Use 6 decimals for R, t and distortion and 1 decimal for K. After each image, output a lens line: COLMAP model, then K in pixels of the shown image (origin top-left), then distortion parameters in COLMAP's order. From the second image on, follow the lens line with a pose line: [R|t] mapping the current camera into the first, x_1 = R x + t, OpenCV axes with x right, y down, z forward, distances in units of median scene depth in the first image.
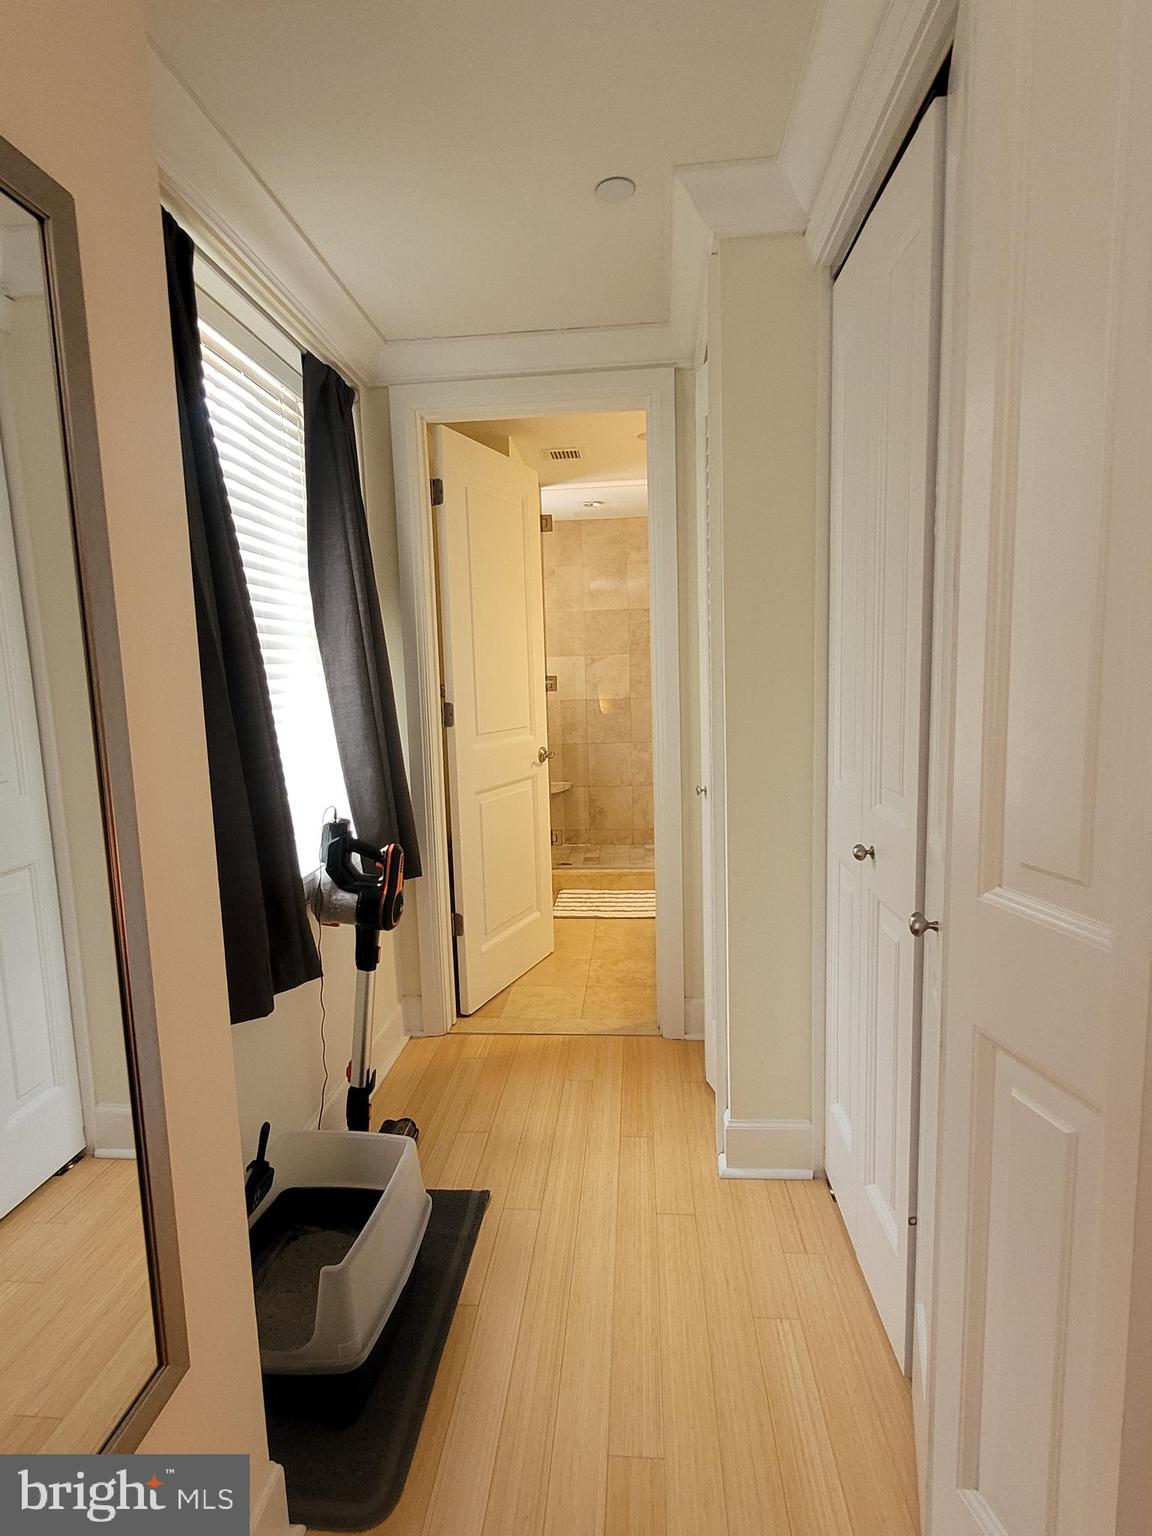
lens RADIAL K [[792.5, 0, 576.8], [0, 792.5, 769.6], [0, 0, 1]] dist [0.001623, -0.001266]
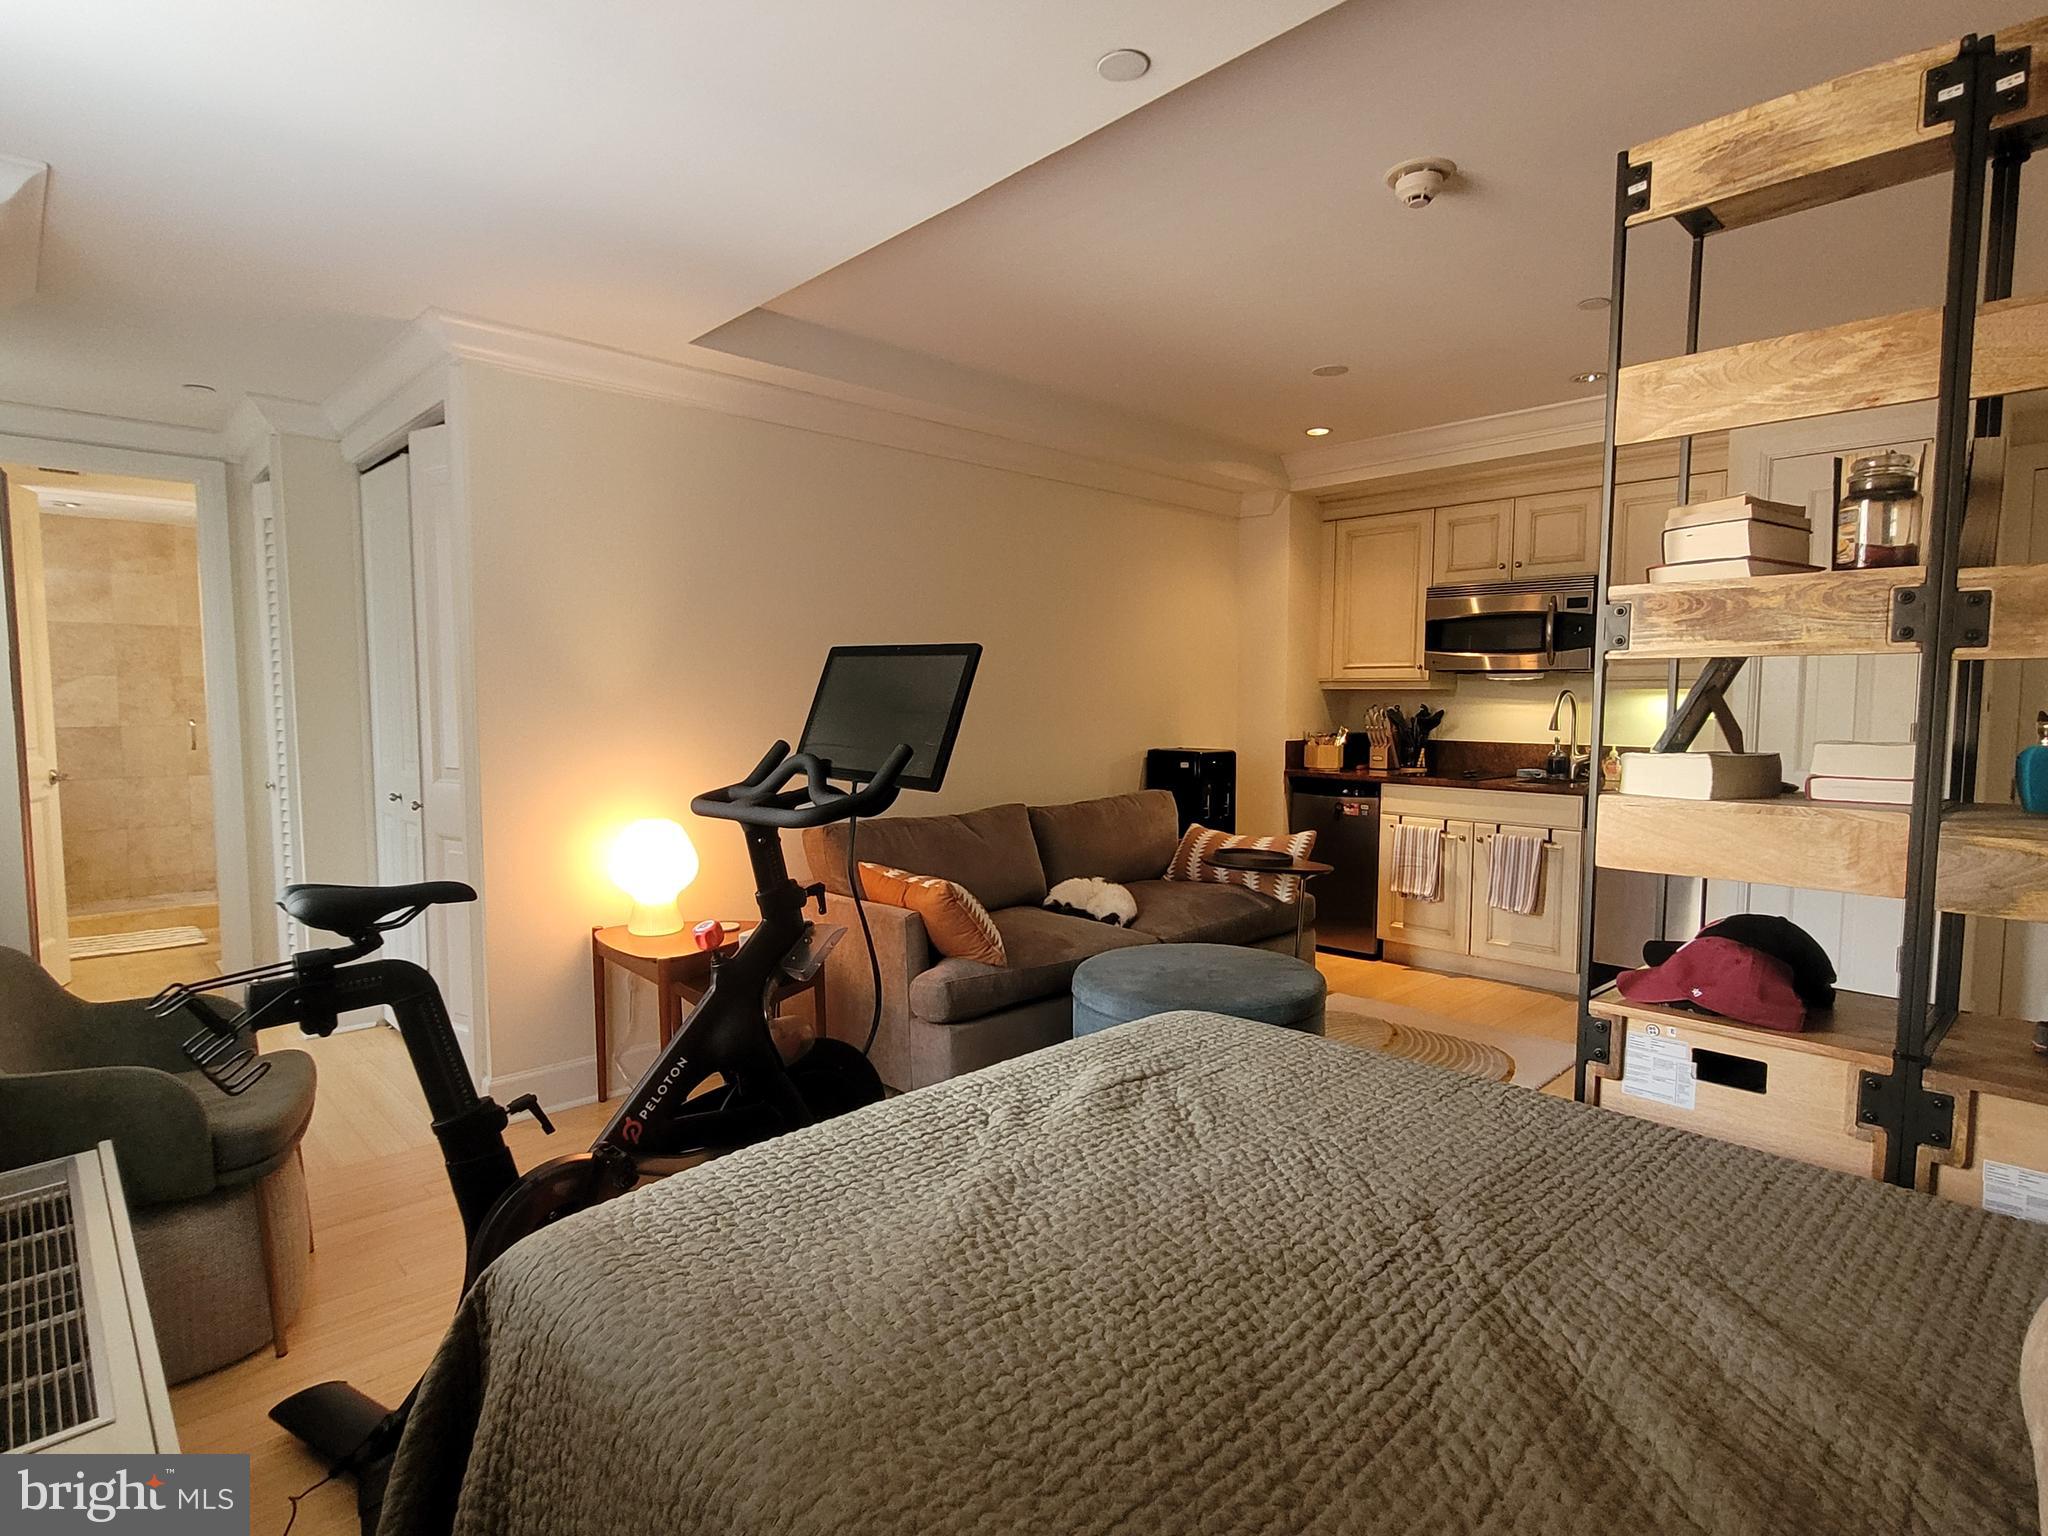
lens RADIAL K [[1056.6, 0, 1015.1], [0, 1056.6, 771.3], [0, 0, 1]] dist [0.001623, -0.001266]
pose [[0.665585, -0.024571, 0.745917, -0.142091], [0.071639, 0.996946, -0.031084, 0.062874], [-0.742876, 0.074126, 0.665313, -0.475116]]
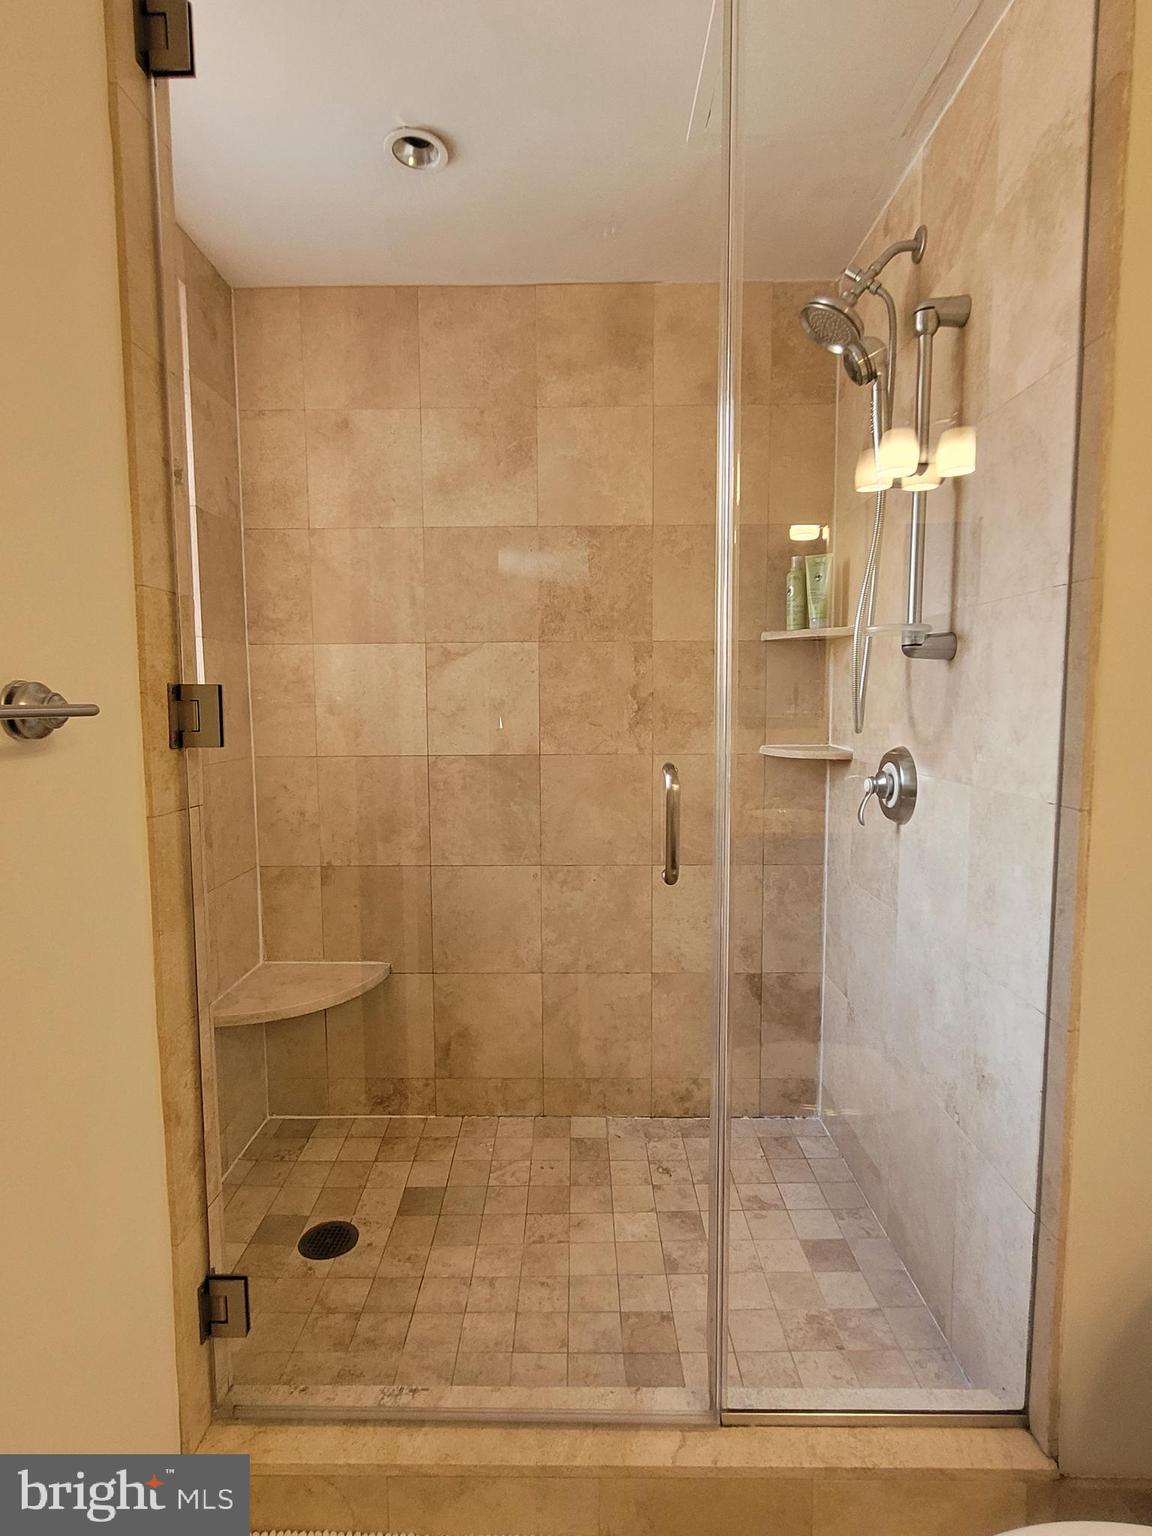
lens RADIAL K [[792.5, 0, 573.2], [0, 792.5, 769.8], [0, 0, 1]] dist [0.001623, -0.001266]
pose [[0.996848, 0.019883, 0.076804, 0.053449], [-0.016575, 0.998917, -0.043478, -0.065244], [-0.077585, 0.042068, 0.996098, 0.605007]]
